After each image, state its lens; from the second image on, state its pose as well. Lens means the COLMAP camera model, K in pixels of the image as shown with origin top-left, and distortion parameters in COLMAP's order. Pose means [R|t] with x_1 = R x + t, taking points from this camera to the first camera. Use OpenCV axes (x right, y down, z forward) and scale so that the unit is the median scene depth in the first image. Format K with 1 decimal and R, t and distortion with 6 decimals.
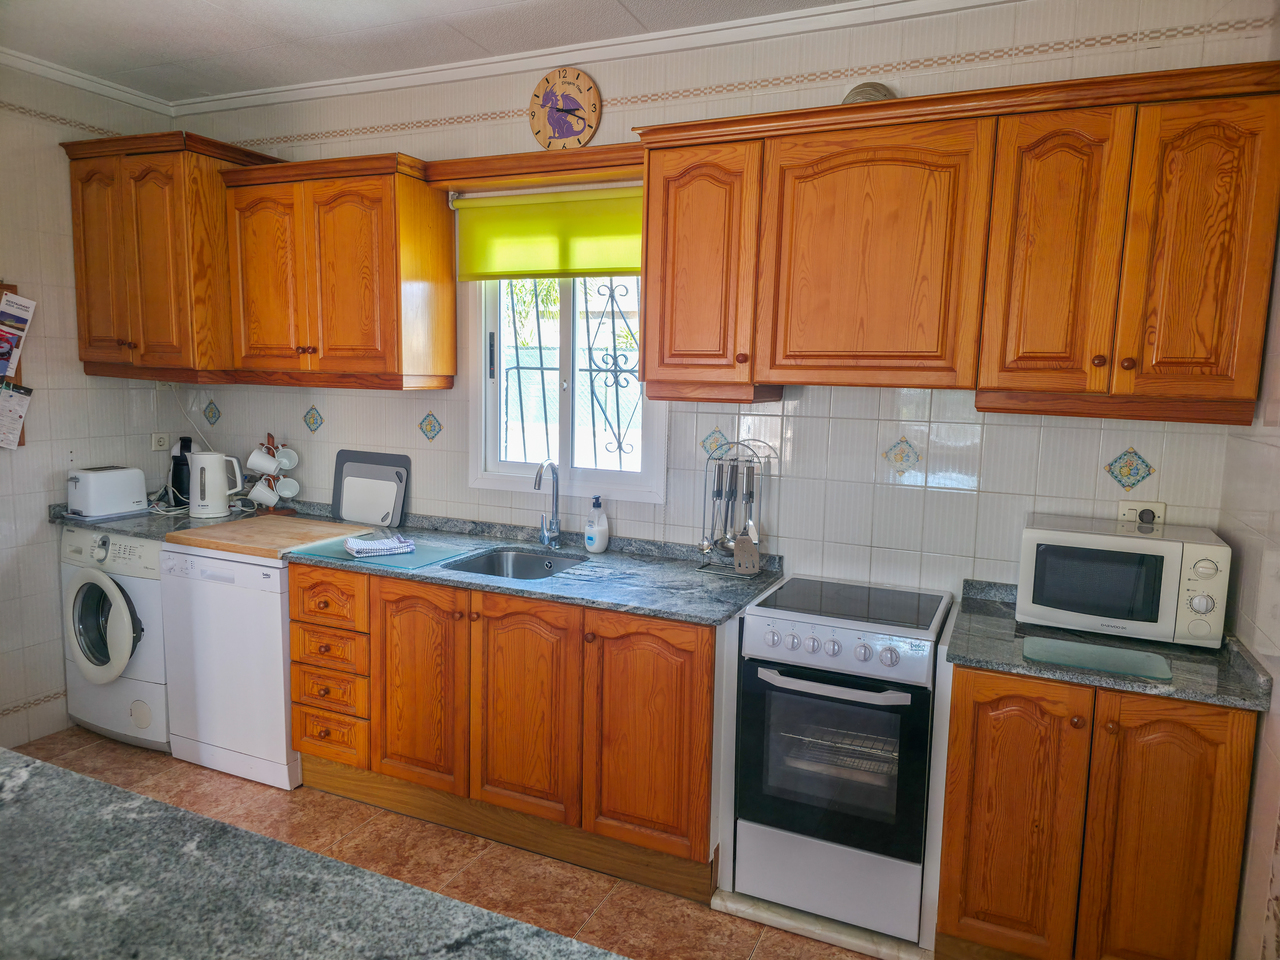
lens RADIAL K [[854.1, 0, 641.4], [0, 854.1, 477.3], [0, 0, 1]] dist [0.030527, -0.006152]
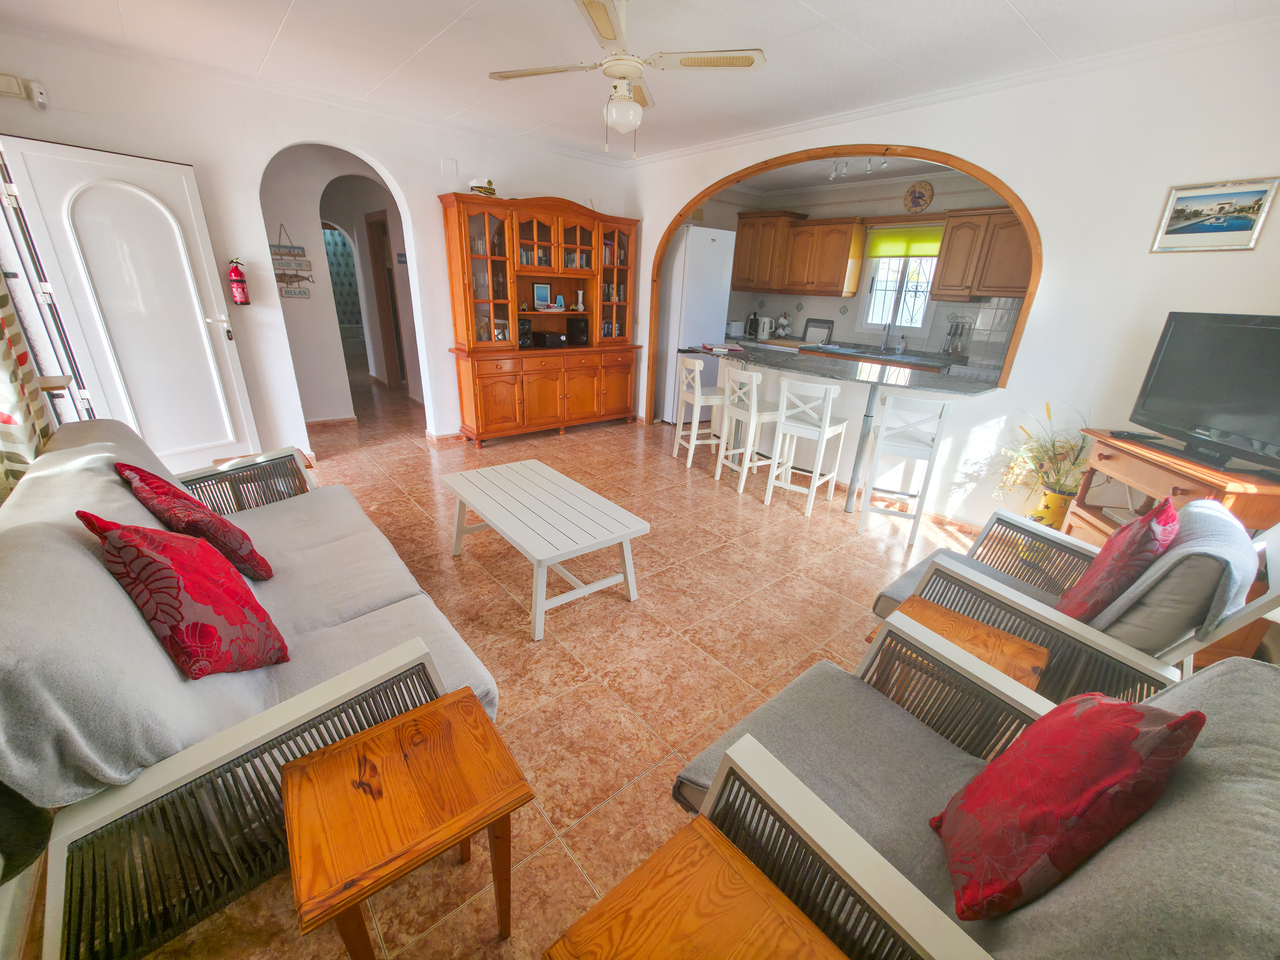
lens RADIAL K [[510.7, 0, 642.5], [0, 510.7, 486.3], [0, 0, 1]] dist [0.001045, 0.000074]
pose [[0.903784, 0.168154, -0.393572, -0.081452], [-0.071079, 0.965786, 0.249409, 0.148469], [0.422045, -0.197437, 0.884814, -1.061738]]
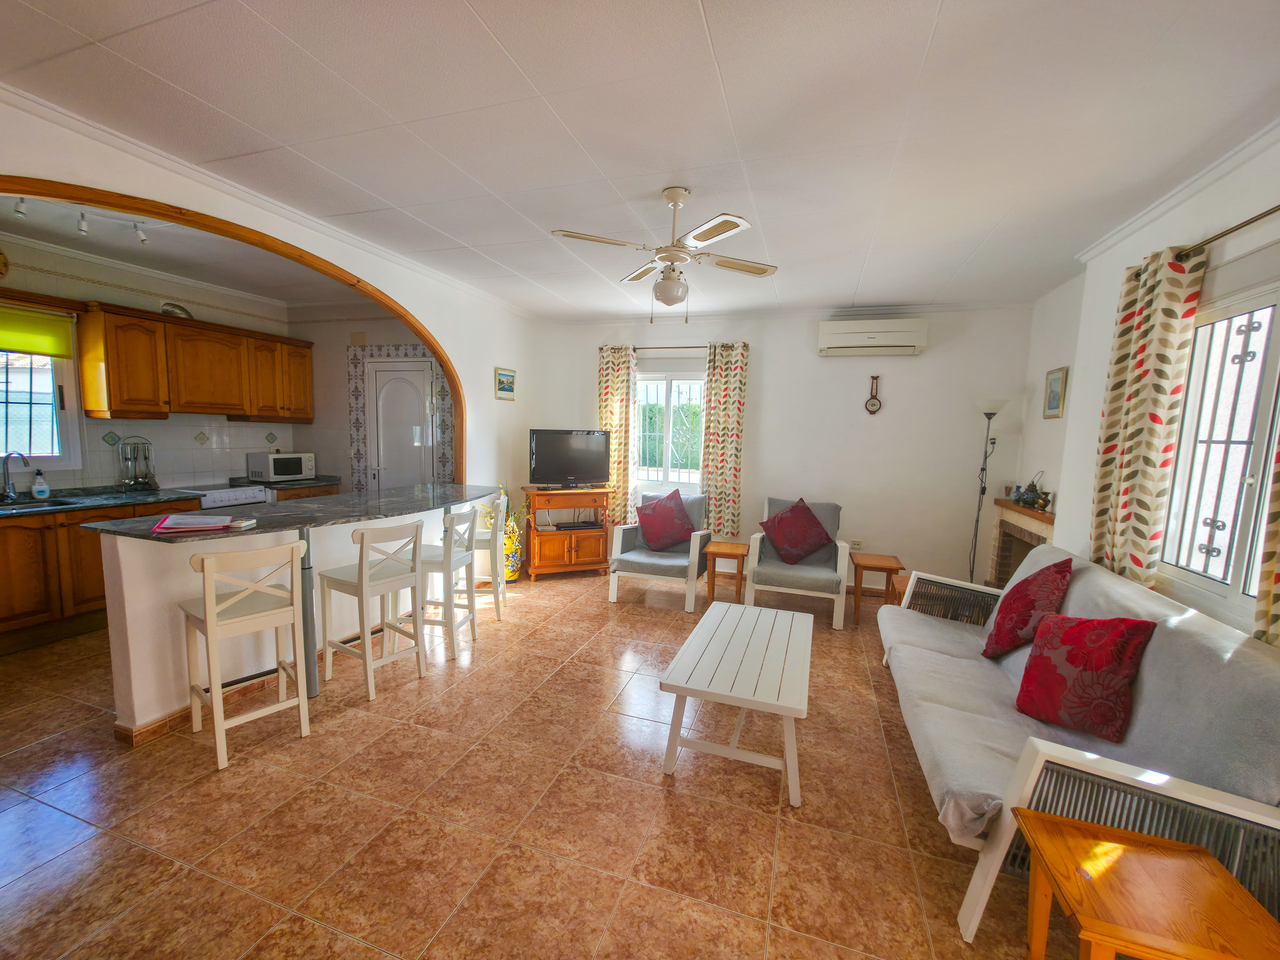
lens RADIAL K [[510.7, 0, 638.5], [0, 510.7, 488.2], [0, 0, 1]] dist [0.001045, 0.000074]
pose [[-0.084474, -0.139774, 0.986574, -1.250745], [0.090010, 0.984994, 0.147257, 0.014965], [-0.992352, 0.101241, -0.070625, -0.244243]]
